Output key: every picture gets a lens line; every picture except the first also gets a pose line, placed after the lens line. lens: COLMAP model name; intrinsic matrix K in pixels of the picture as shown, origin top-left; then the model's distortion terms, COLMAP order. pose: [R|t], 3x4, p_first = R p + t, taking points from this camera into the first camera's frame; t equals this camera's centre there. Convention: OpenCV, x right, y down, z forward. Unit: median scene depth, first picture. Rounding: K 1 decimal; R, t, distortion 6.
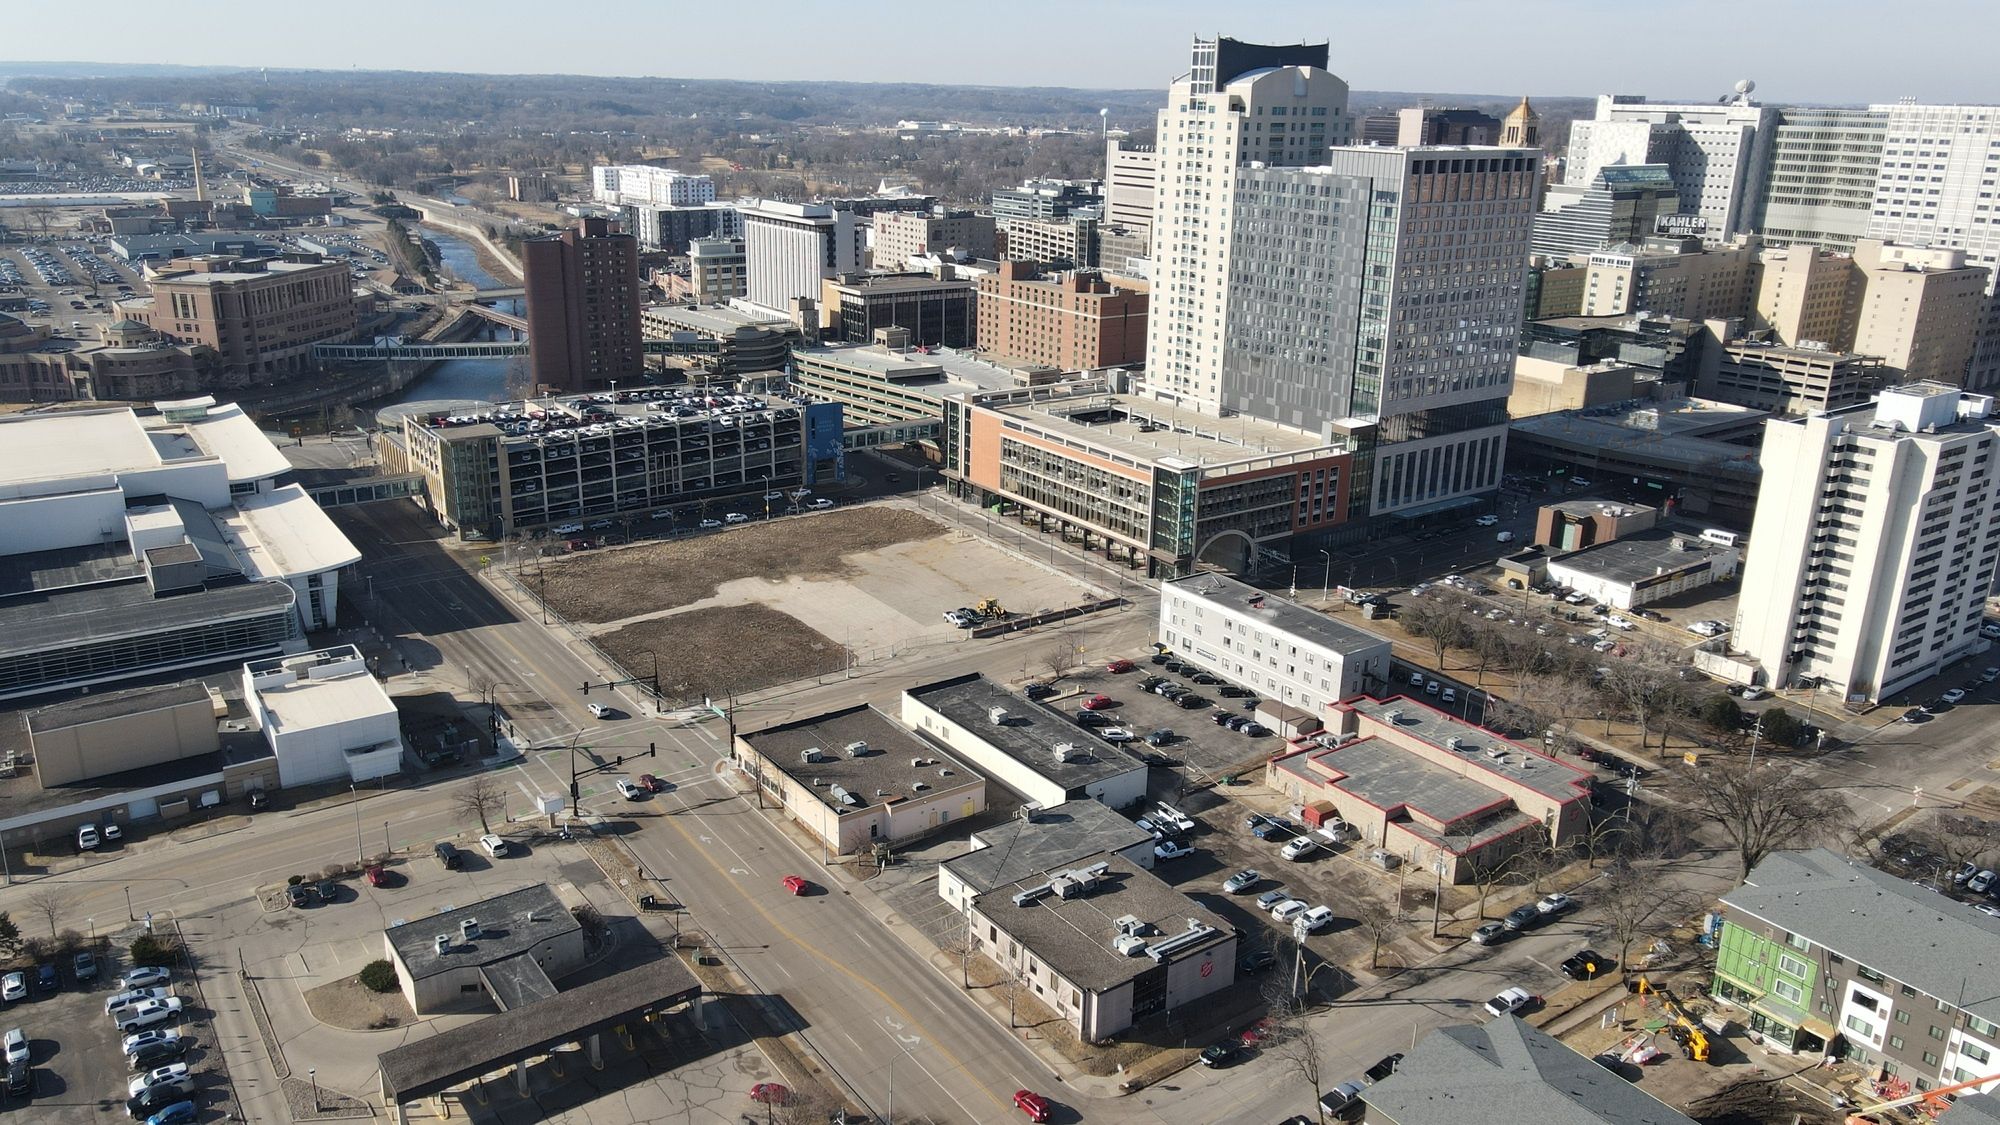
lens RADIAL K [[1484.2, 0, 1003.4], [0, 1484.2, 569.3], [0, 0, 1]] dist [-0.000686, 0.036289]
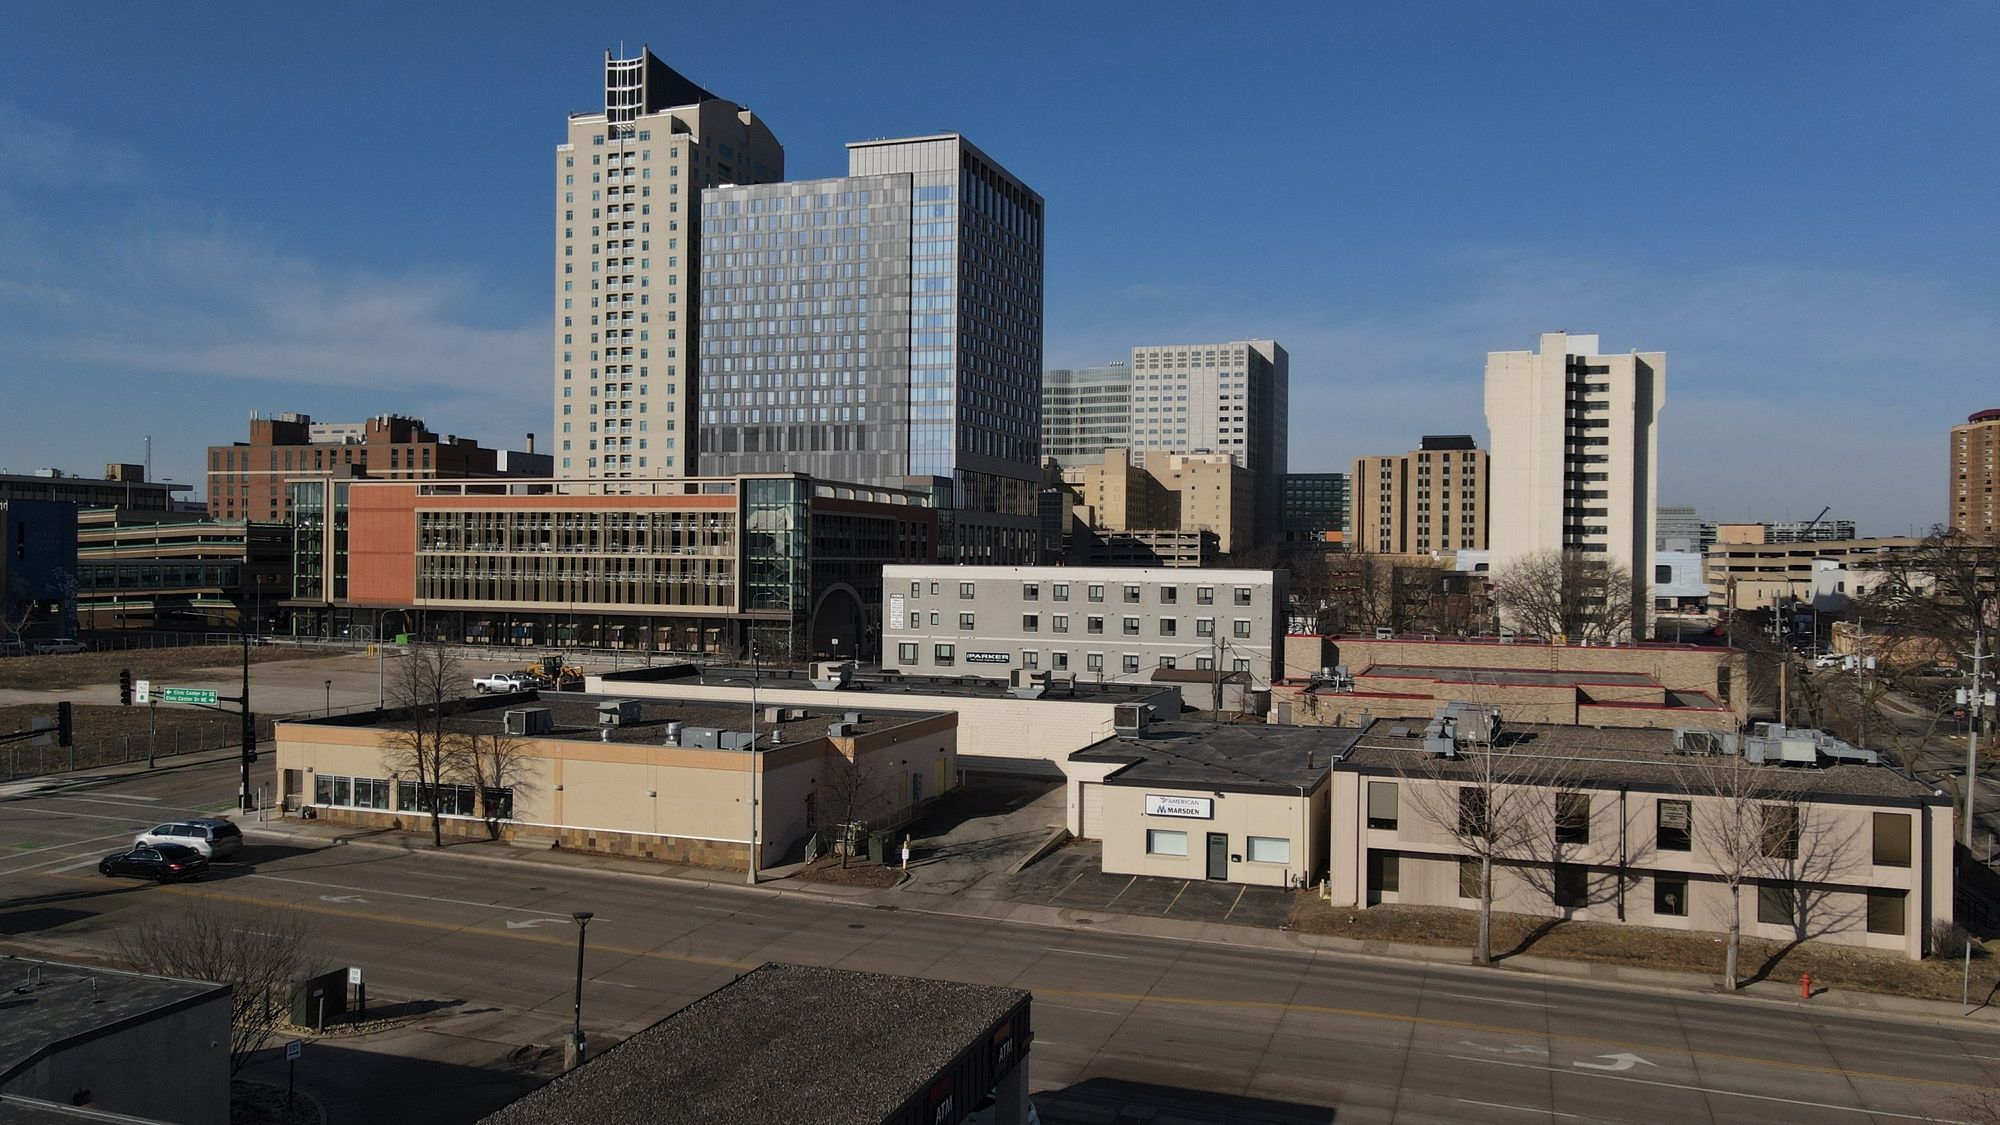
lens RADIAL K [[1484.2, 0, 1007.5], [0, 1484.2, 559.1], [0, 0, 1]] dist [-0.000686, 0.036289]
pose [[0.818638, -0.012283, 0.574179, -0.152028], [0.185794, 0.951673, -0.244538, 0.123878], [-0.543427, 0.306867, 0.781358, 0.367269]]
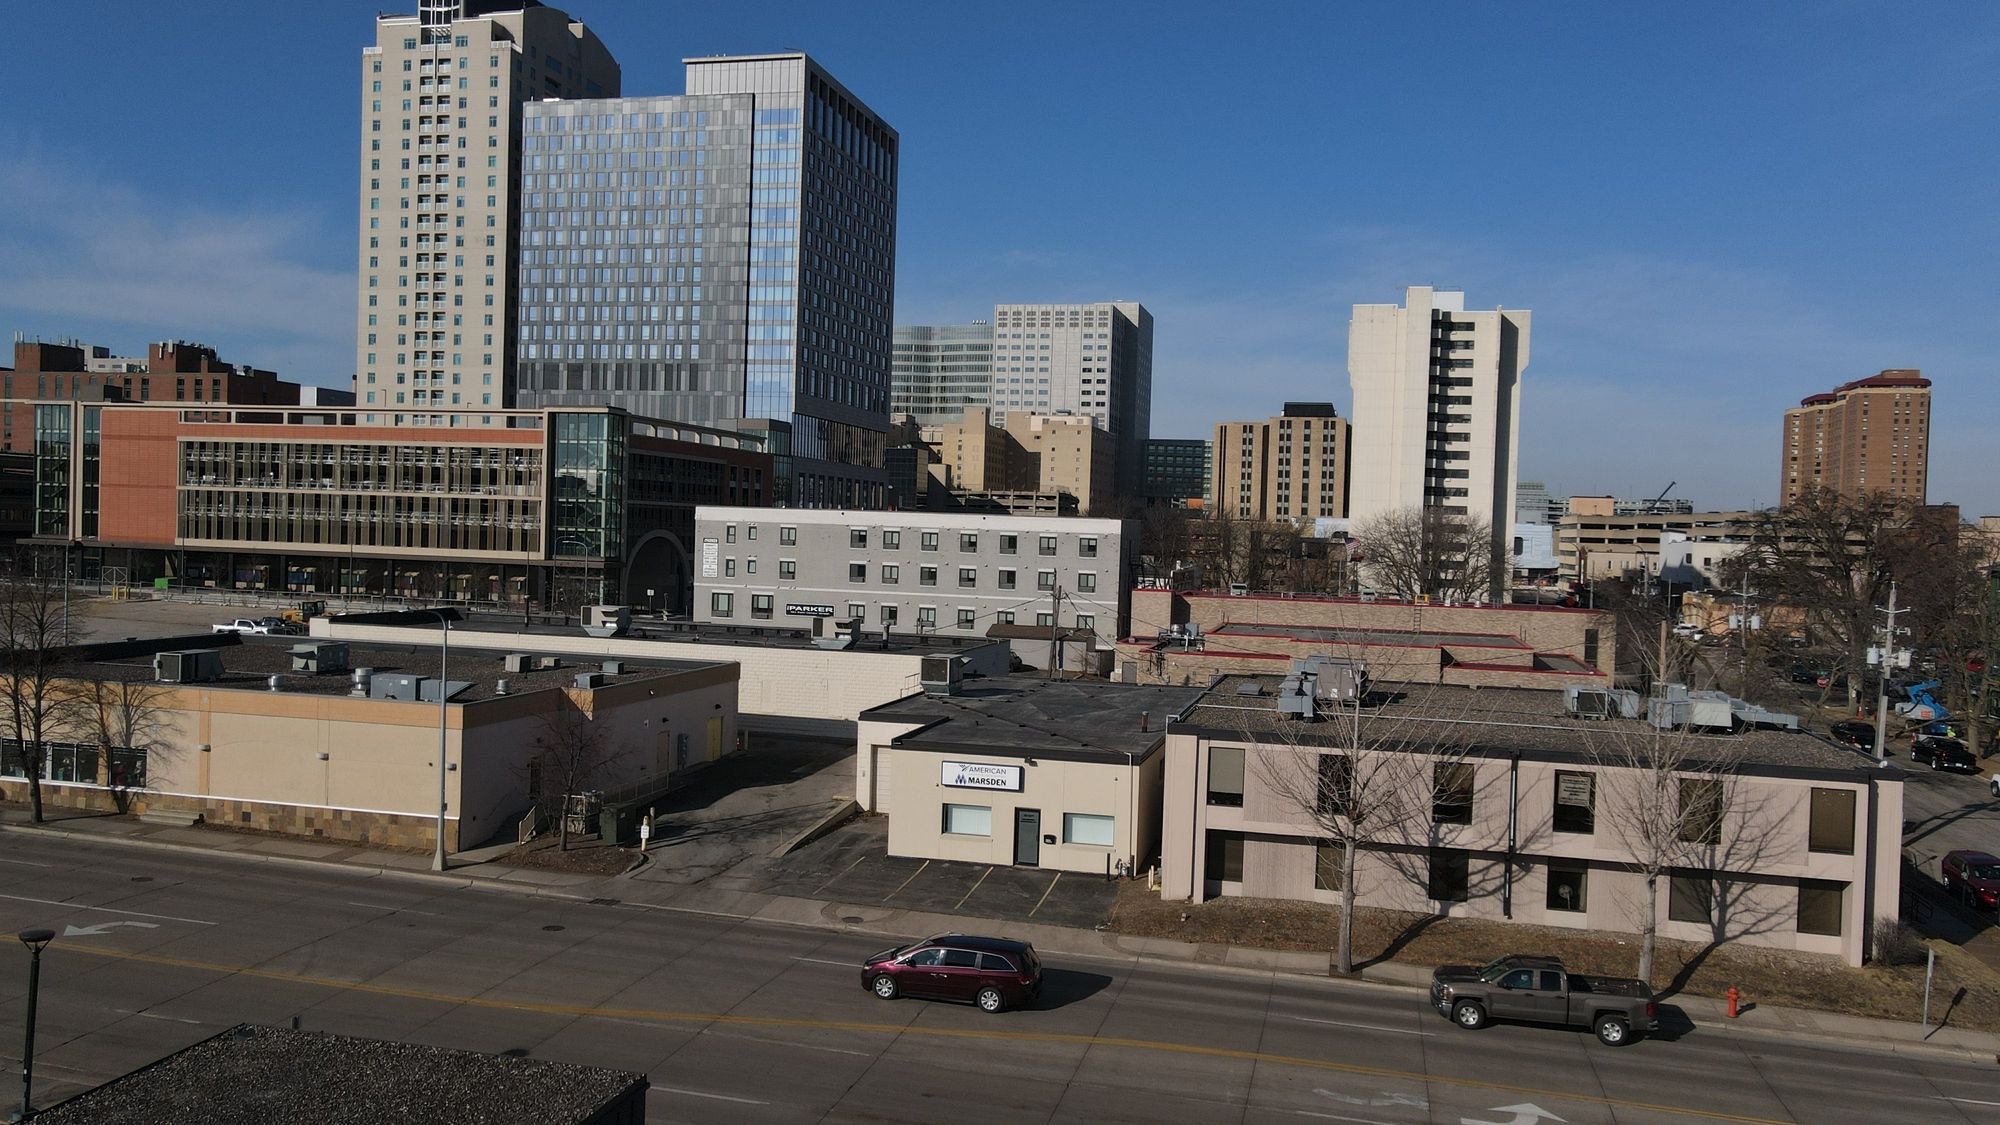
lens RADIAL K [[1484.2, 0, 1008.7], [0, 1484.2, 561.3], [0, 0, 1]] dist [-0.000686, 0.036289]
pose [[0.763017, -0.010742, 0.646289, -0.121826], [0.187251, 0.960661, -0.205102, 0.122354], [-0.618662, 0.277515, 0.735012, 0.392721]]
